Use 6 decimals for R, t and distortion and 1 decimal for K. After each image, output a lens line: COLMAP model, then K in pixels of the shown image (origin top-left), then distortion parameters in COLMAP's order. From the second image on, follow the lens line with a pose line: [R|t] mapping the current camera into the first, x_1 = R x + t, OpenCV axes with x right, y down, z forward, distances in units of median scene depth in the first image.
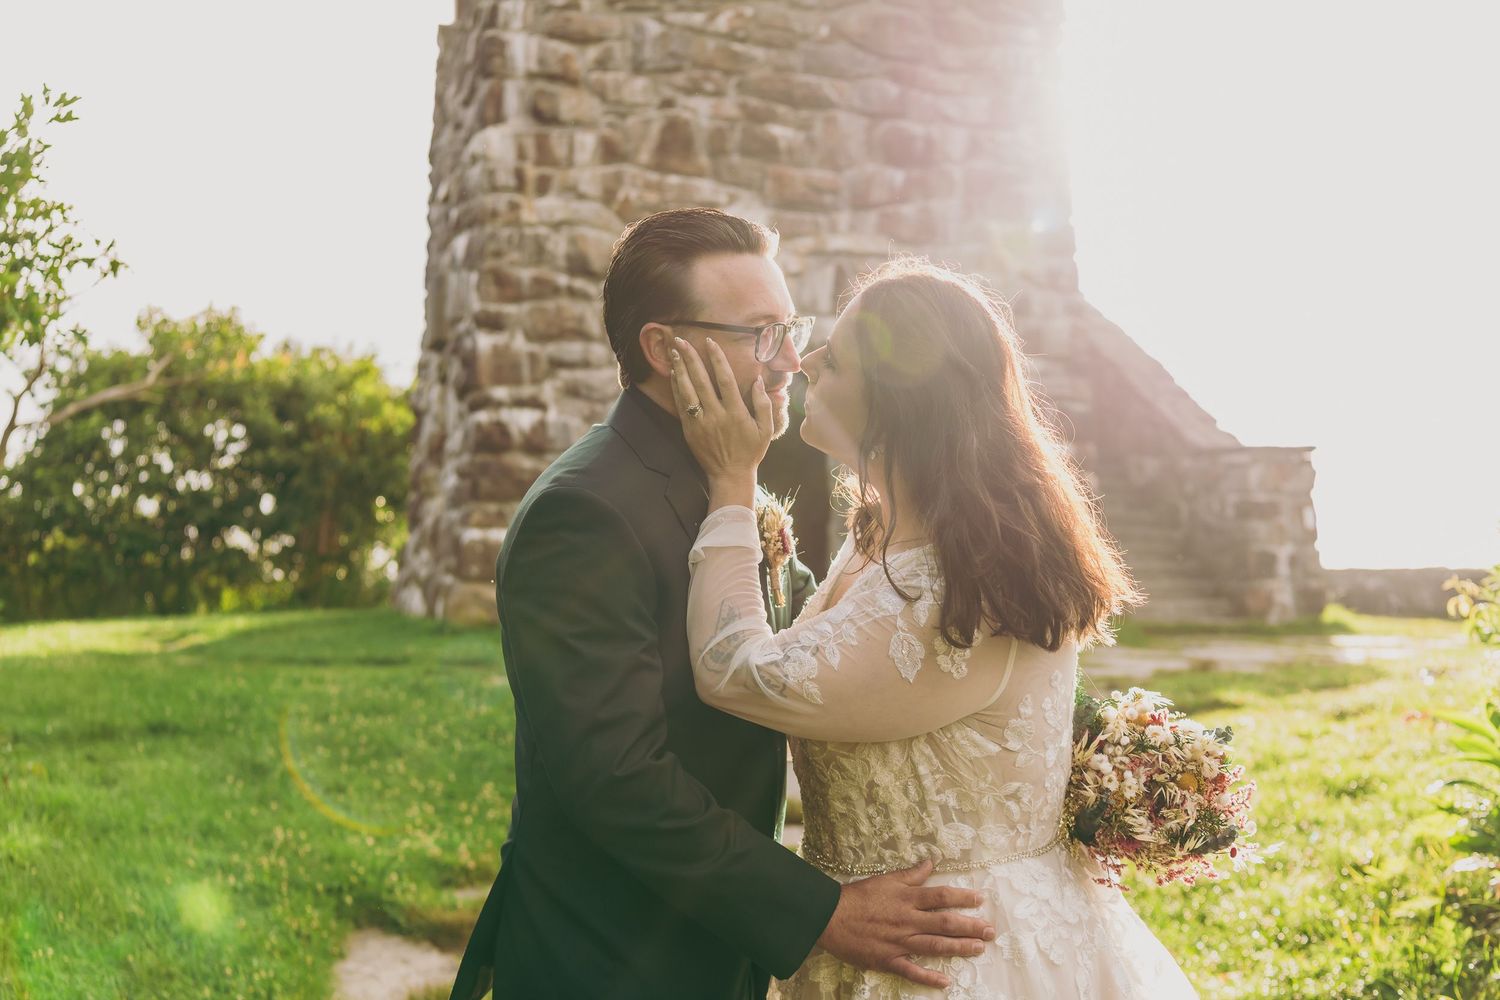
lens RADIAL K [[1893.9, 0, 706.8], [0, 1893.9, 496.8], [0, 0, 1]] dist [-0.017909, 0.000000]
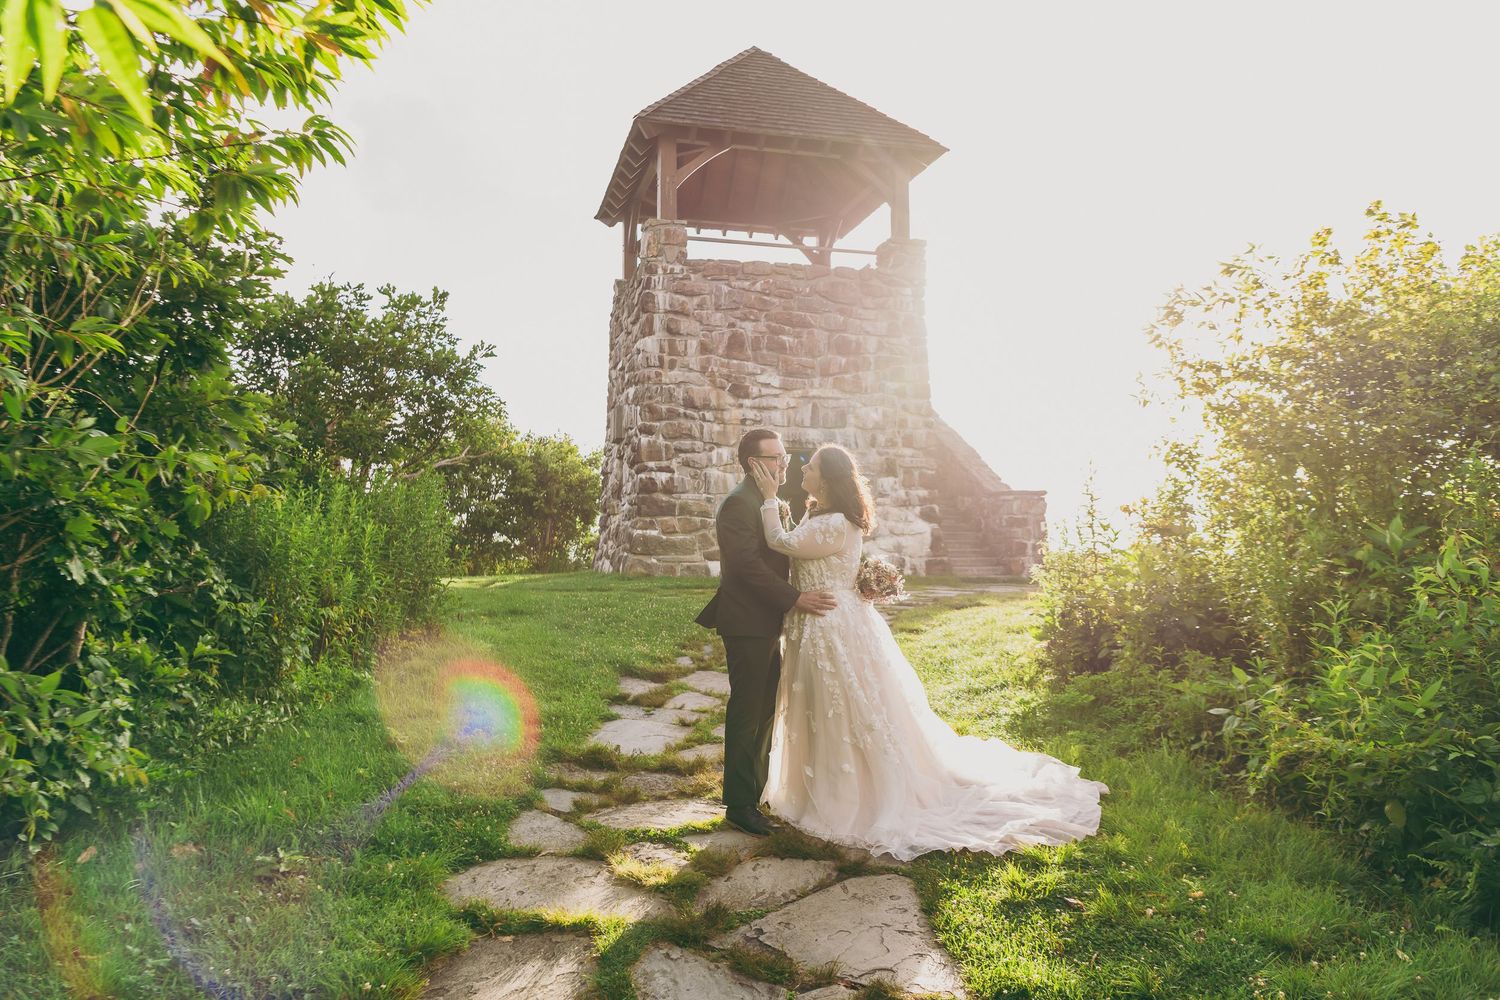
lens RADIAL K [[1053.4, 0, 751.2], [0, 1053.4, 512.2], [0, 0, 1]] dist [0.004328, -0.000162]
pose [[0.999970, 0.004001, 0.006575, -0.006331], [-0.003959, 0.999972, -0.006395, 0.004637], [-0.006600, 0.006369, 0.999958, -0.153627]]
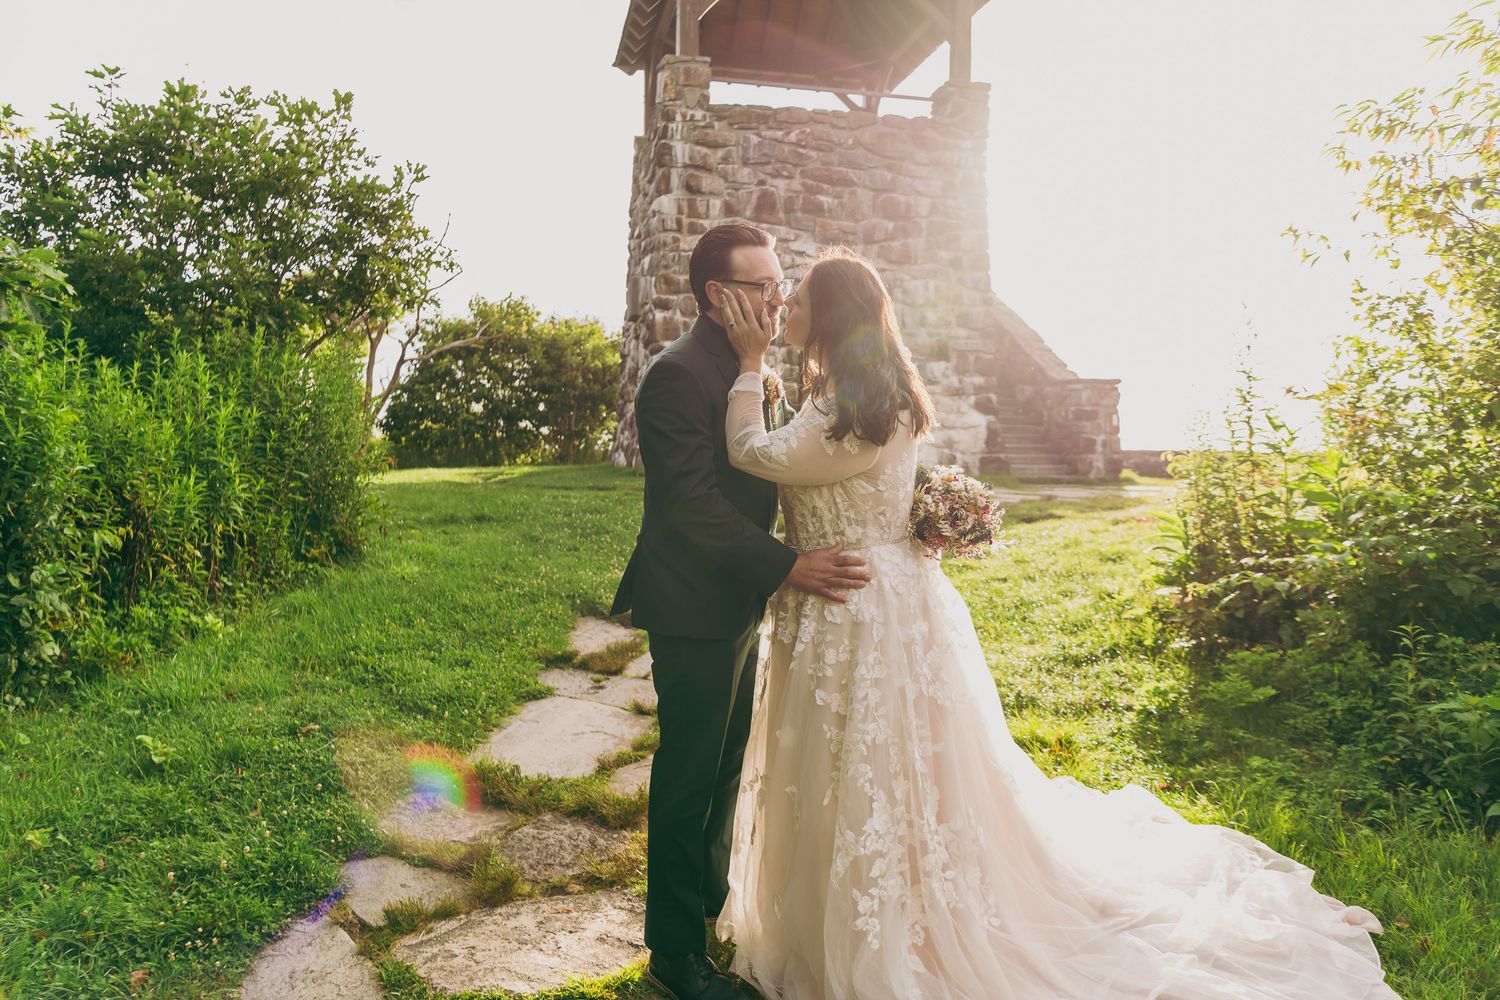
lens RADIAL K [[1053.4, 0, 752.5], [0, 1053.4, 494.6], [0, 0, 1]] dist [0.004328, -0.000162]
pose [[0.999366, 0.017018, -0.031277, 0.006720], [-0.014426, 0.996583, 0.081324, 0.005543], [0.032554, -0.080821, 0.996197, -0.017800]]
